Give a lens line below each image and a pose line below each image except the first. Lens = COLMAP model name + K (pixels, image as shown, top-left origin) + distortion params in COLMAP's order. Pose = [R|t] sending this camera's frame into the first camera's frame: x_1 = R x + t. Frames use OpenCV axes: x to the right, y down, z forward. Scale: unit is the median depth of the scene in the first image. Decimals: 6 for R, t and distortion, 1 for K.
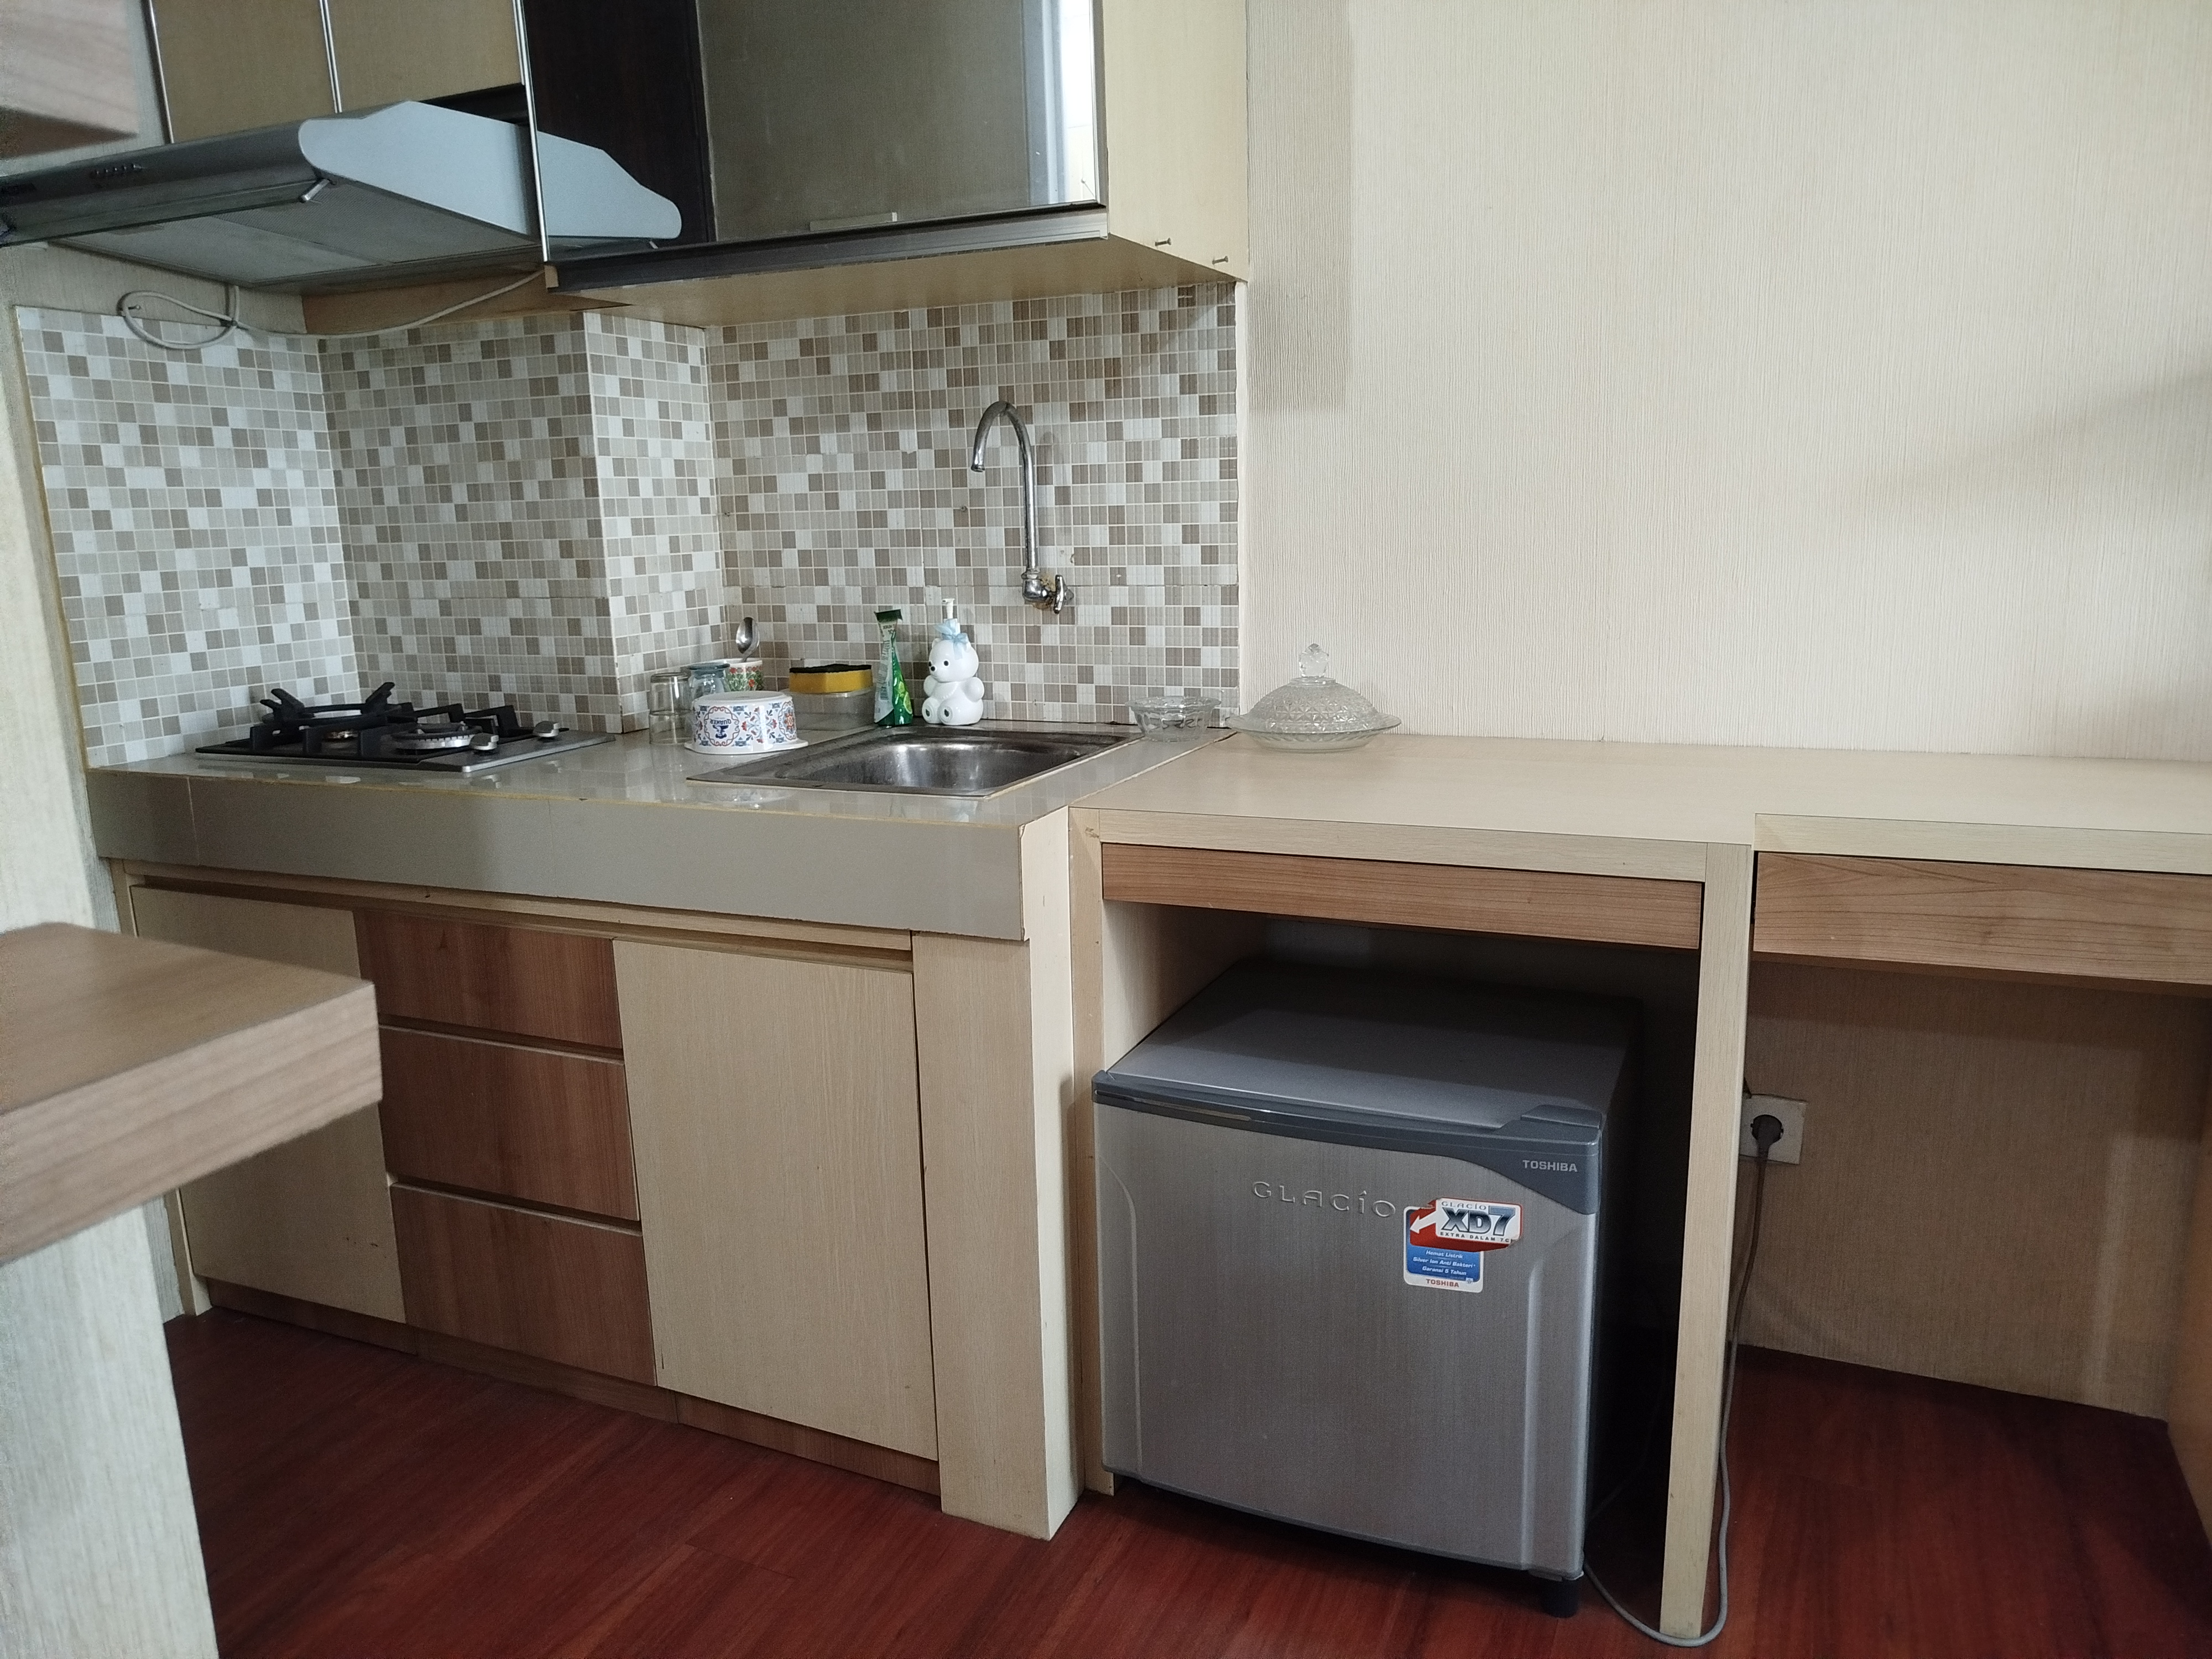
lens RADIAL K [[1544.6, 0, 1098.4], [0, 1544.6, 835.2], [0, 0, 1]] dist [-0.010391, 0.001301]
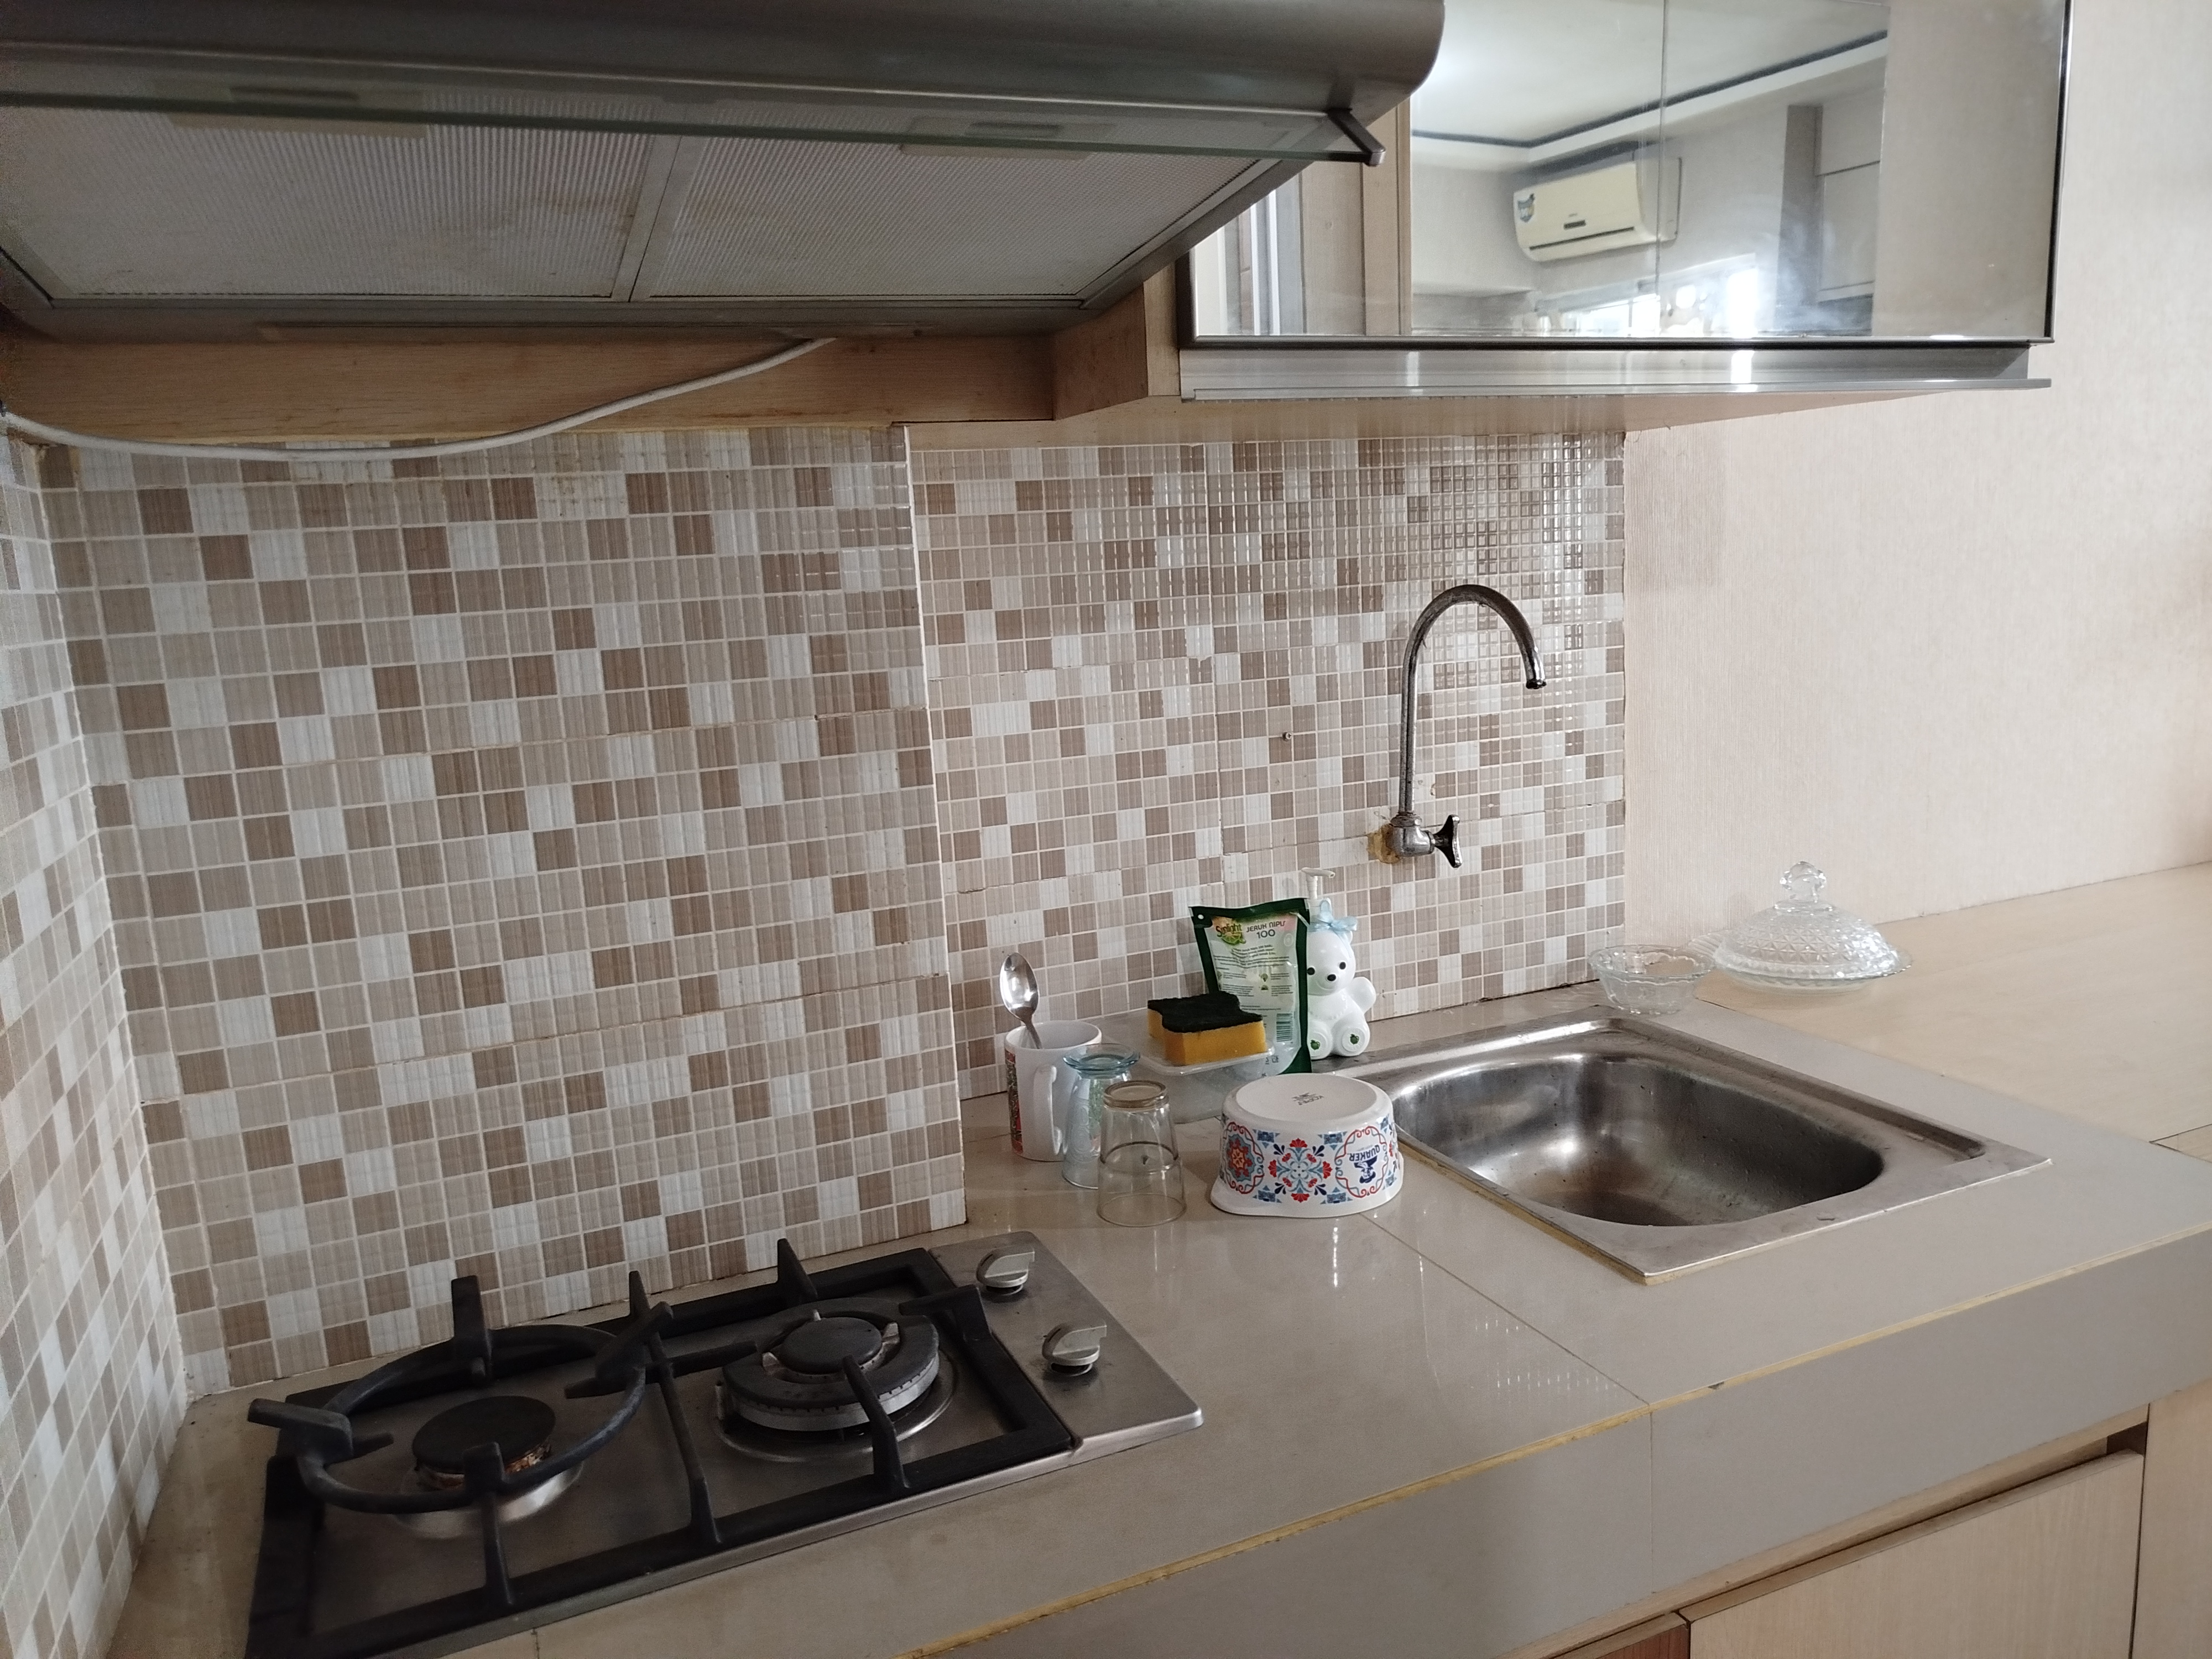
lens RADIAL K [[1498.3, 0, 1106.0], [0, 1498.3, 829.5], [0, 0, 1]] dist [0.002753, -0.000976]
pose [[0.707156, -0.137598, 0.693540, -0.602296], [0.190874, 0.981614, 0.000131, -0.185363], [-0.680807, 0.132287, 0.720418, 0.581399]]
